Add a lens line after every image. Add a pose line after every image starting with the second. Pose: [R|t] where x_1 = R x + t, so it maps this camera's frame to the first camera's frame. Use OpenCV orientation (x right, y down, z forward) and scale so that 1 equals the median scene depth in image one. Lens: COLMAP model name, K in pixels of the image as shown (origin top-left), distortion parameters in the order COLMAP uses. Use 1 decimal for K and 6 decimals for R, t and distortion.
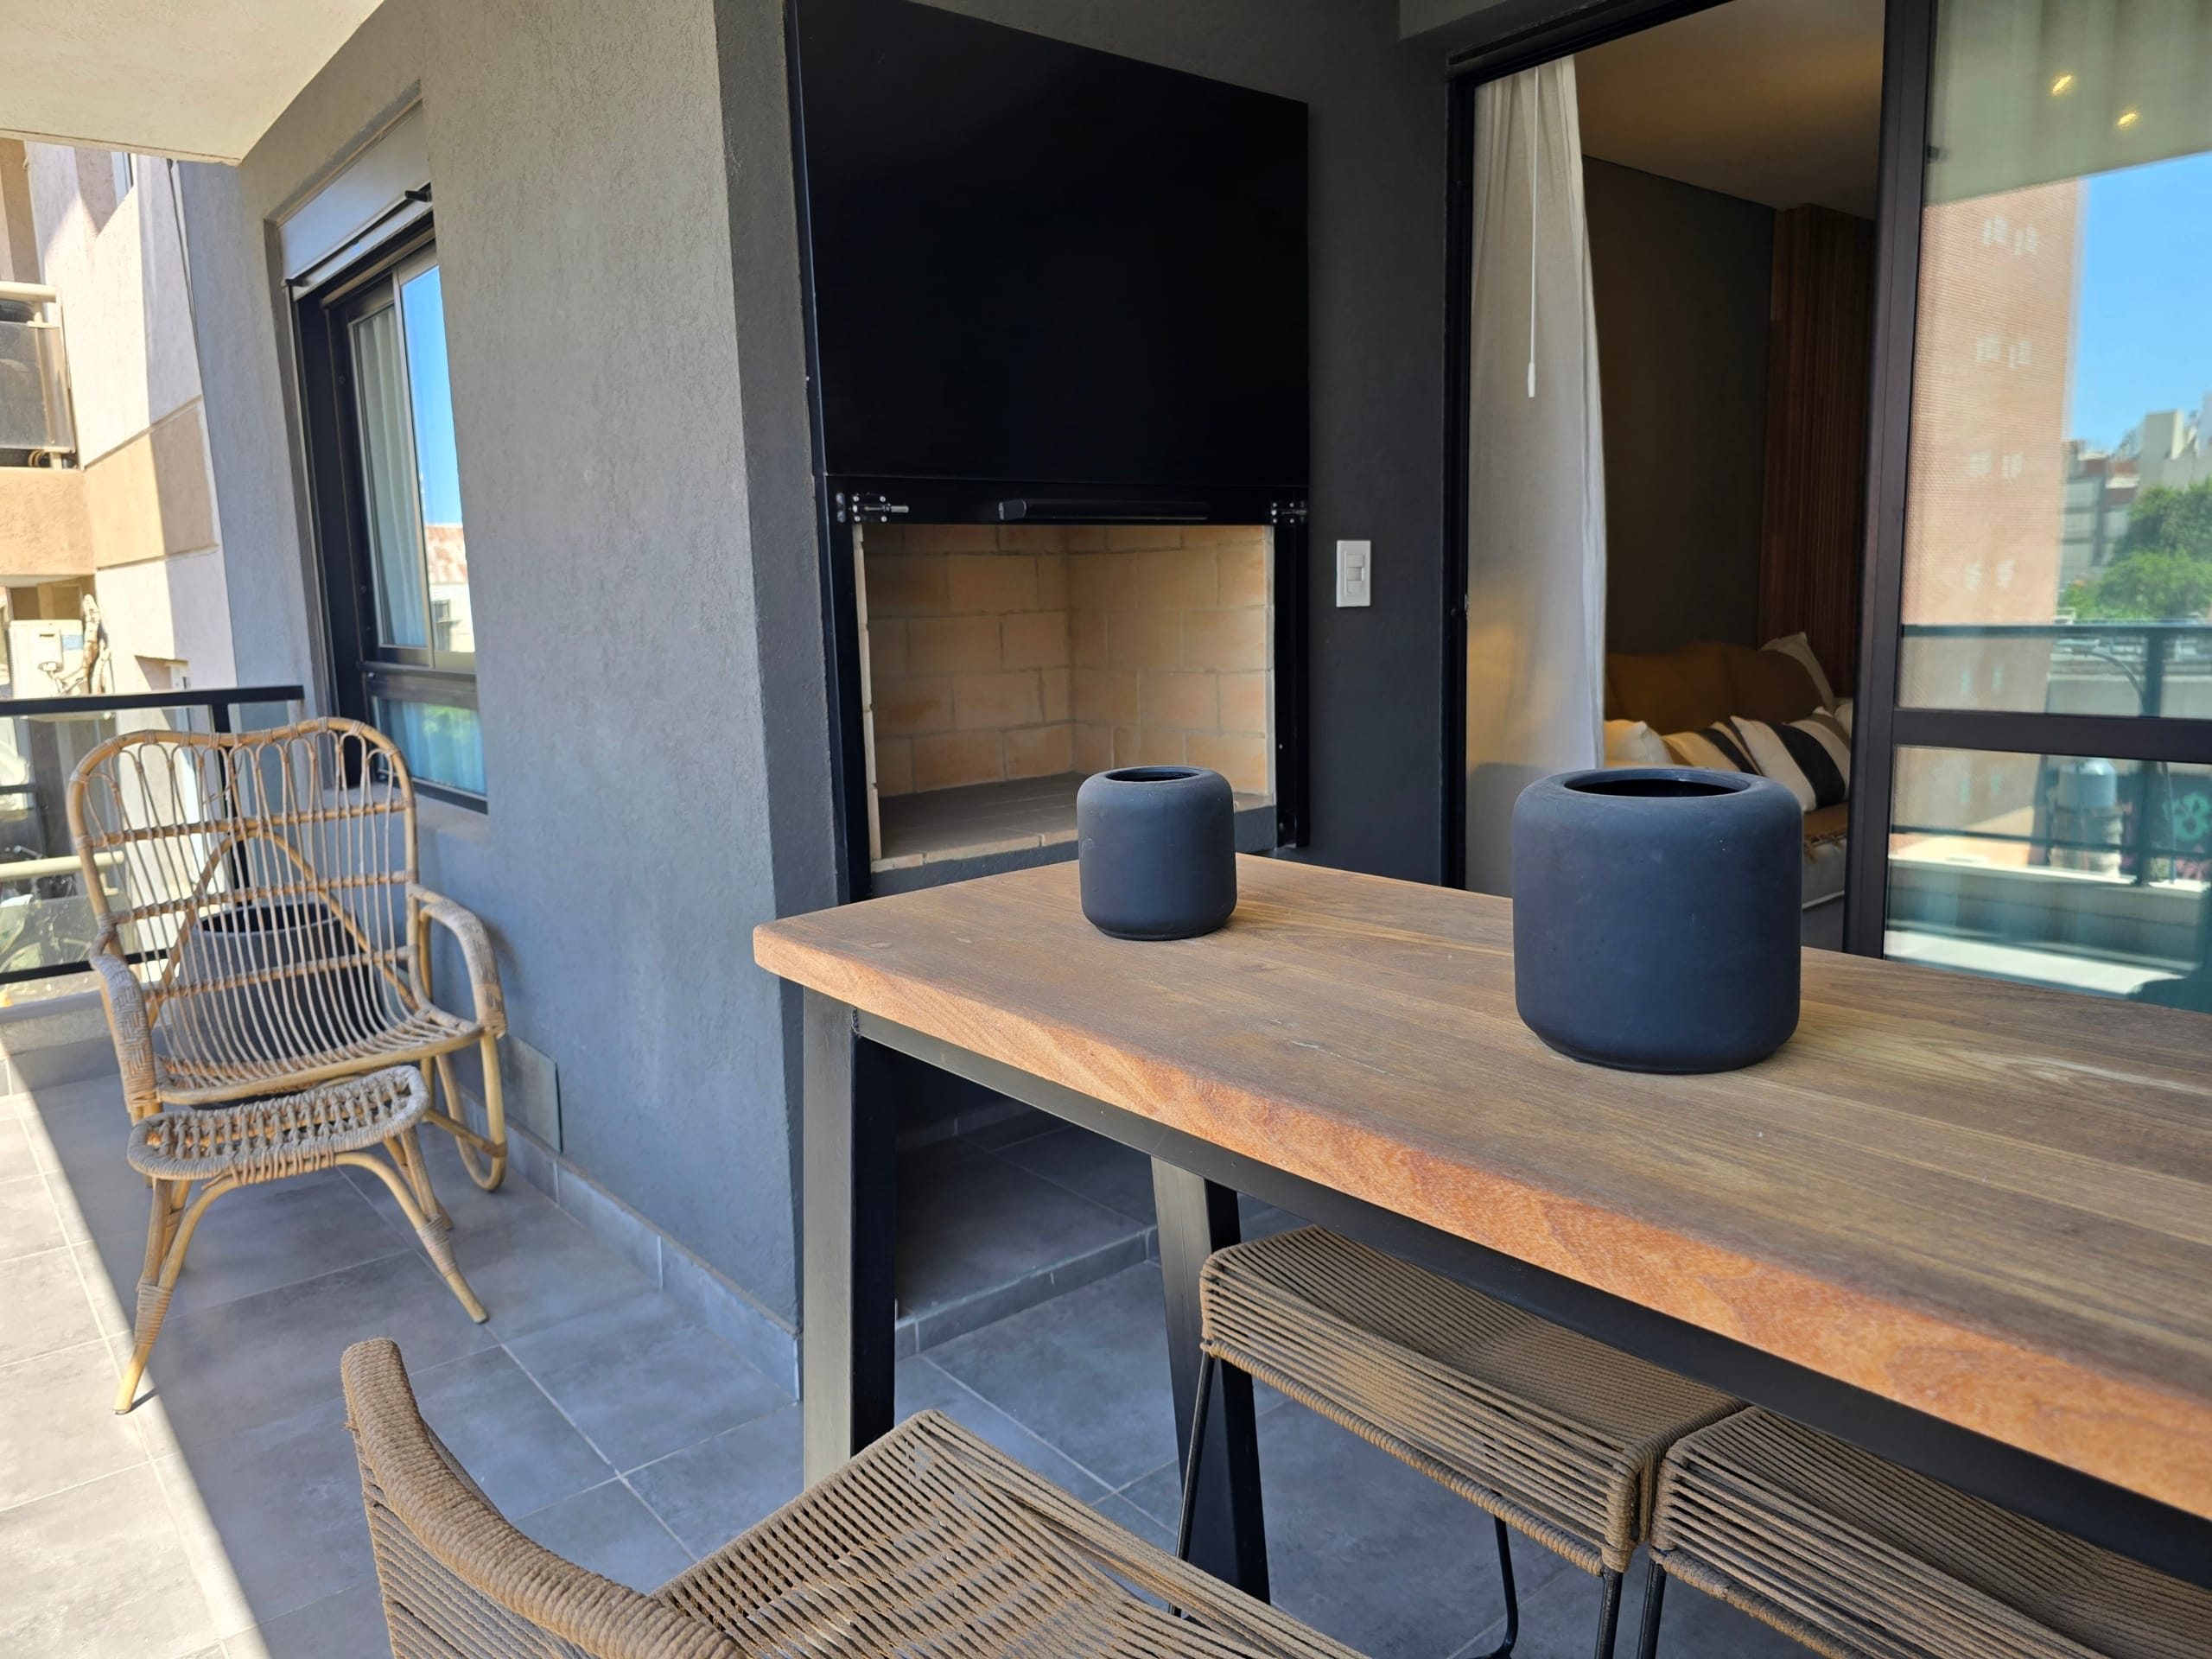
lens RADIAL K [[1490.5, 0, 1106.0], [0, 1490.5, 829.5], [0, 0, 1]] dist [0.096221, -0.082503]
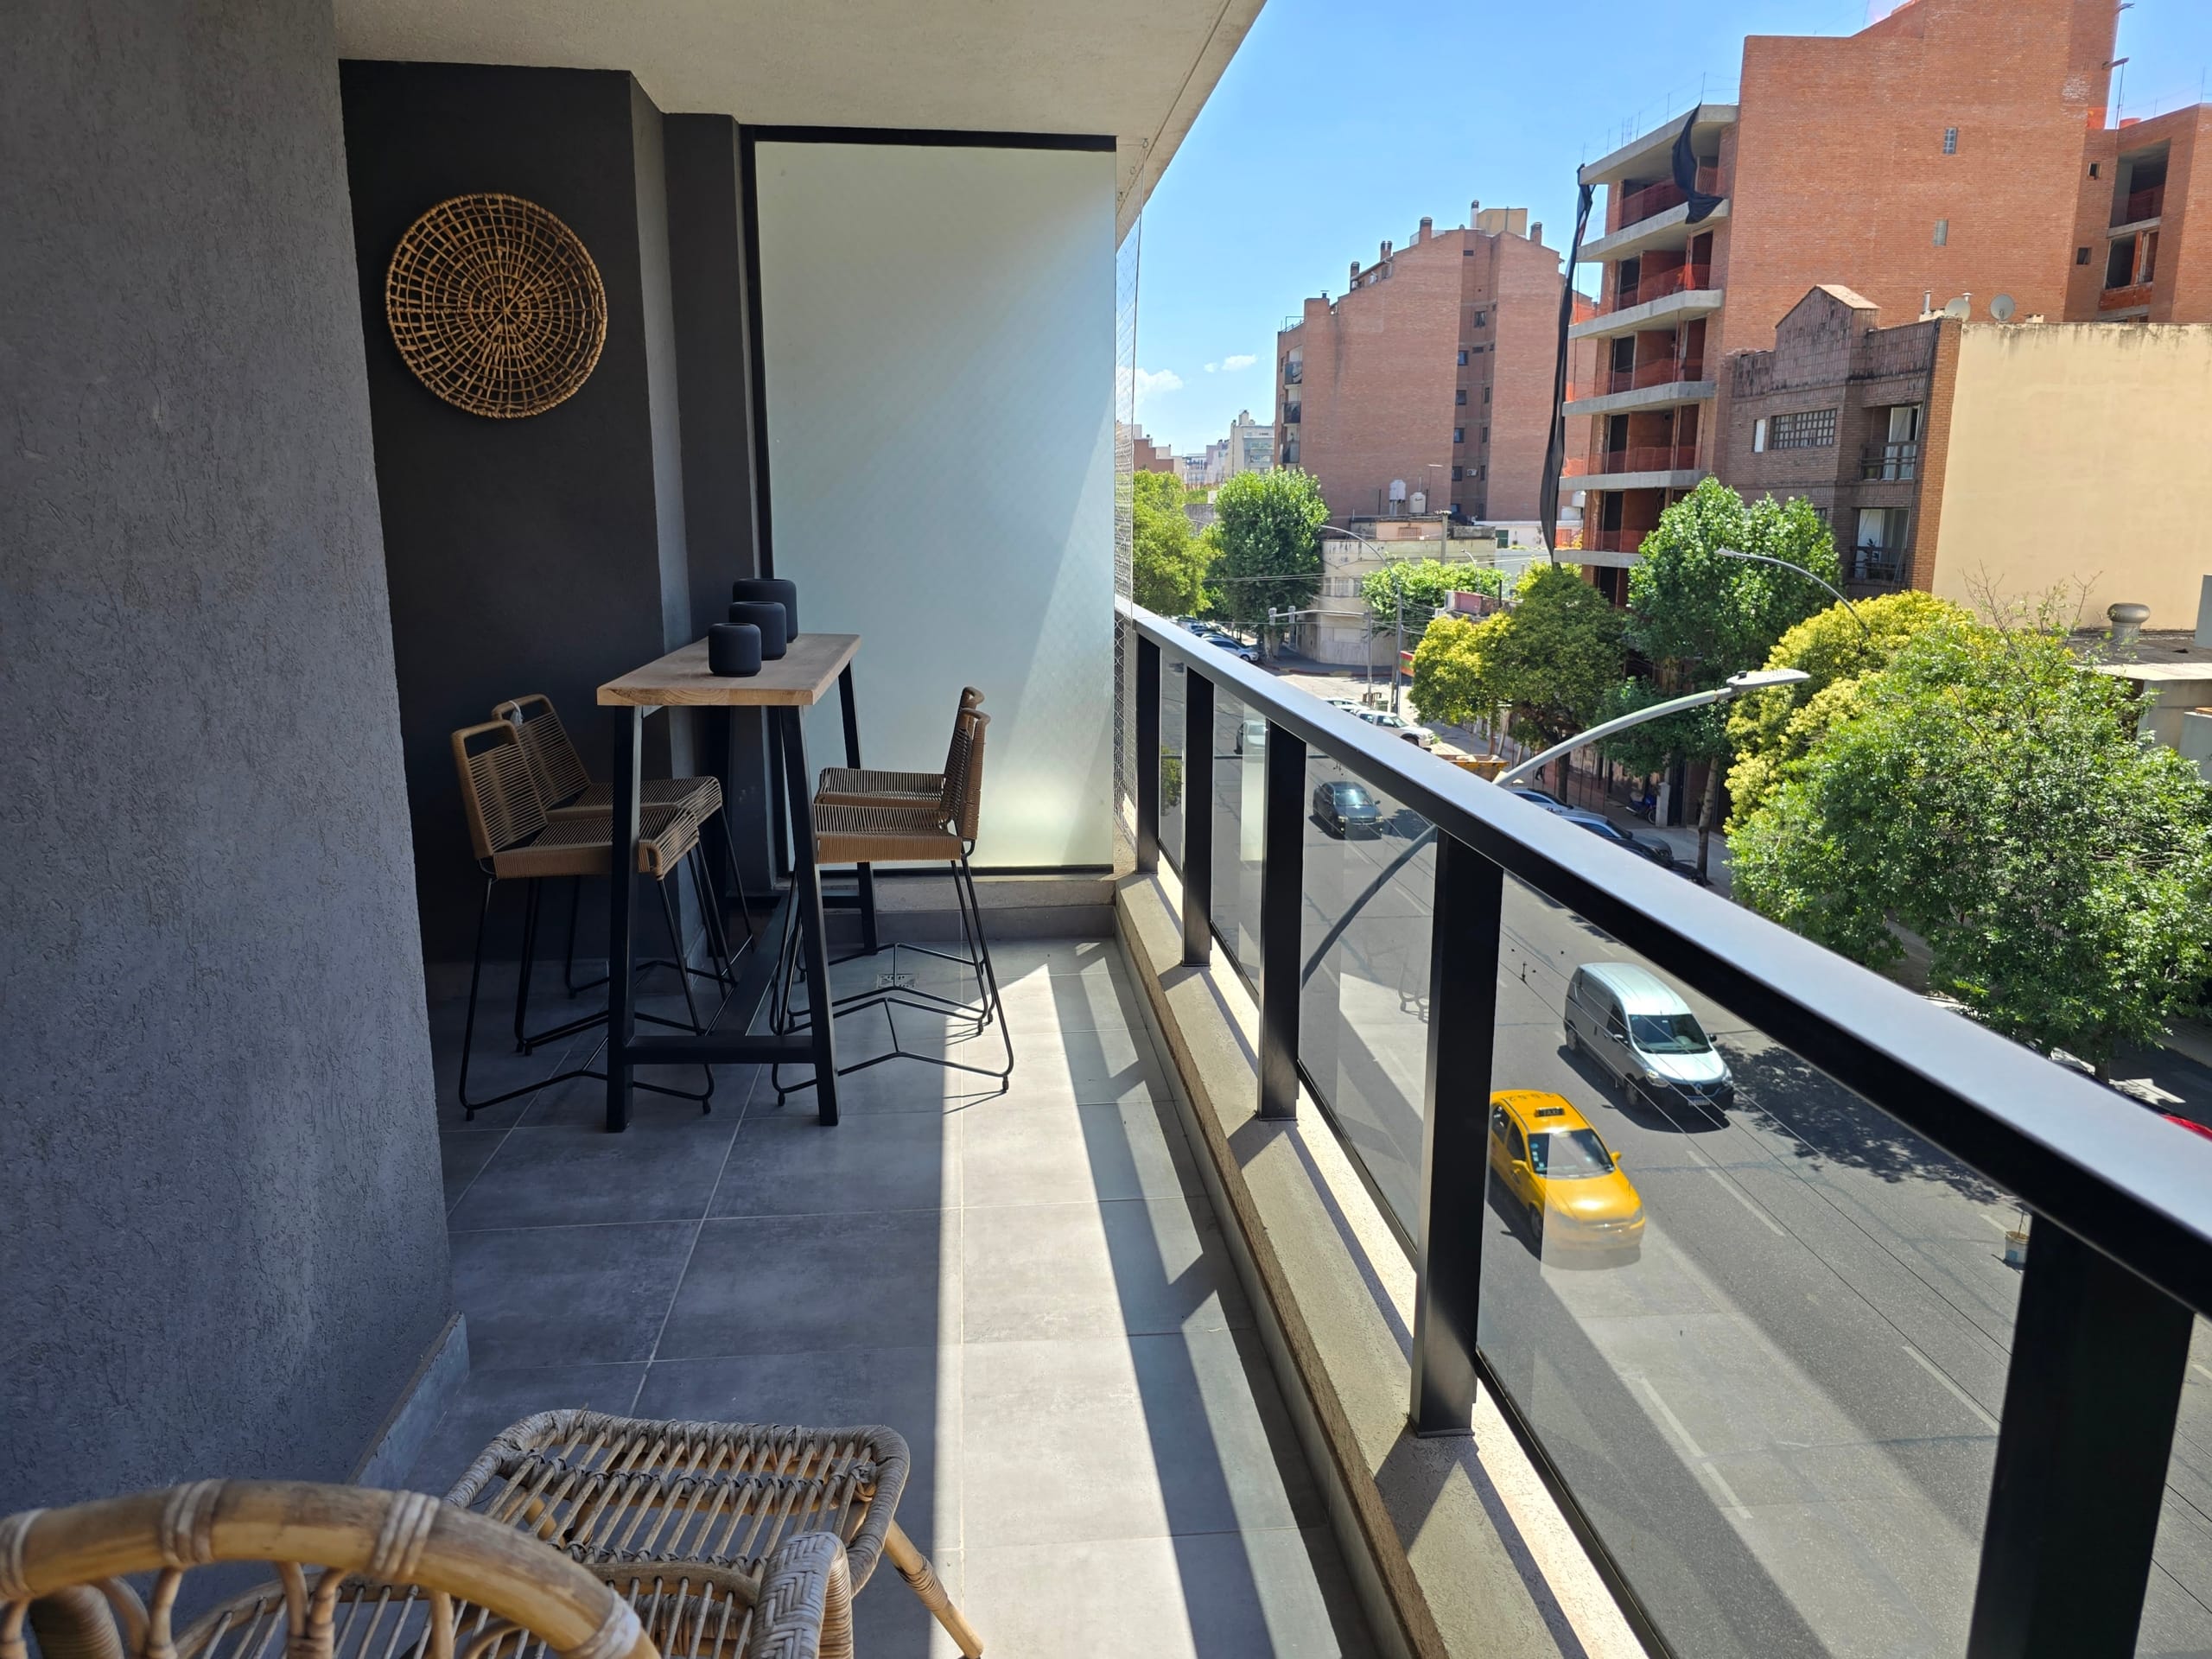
lens RADIAL K [[1490.5, 0, 1106.0], [0, 1490.5, 829.5], [0, 0, 1]] dist [0.096221, -0.082503]
pose [[-0.819934, -0.090684, 0.565229, -1.059851], [0.112506, 0.942590, 0.314431, -0.237674], [-0.561293, 0.321405, -0.762659, 1.365221]]
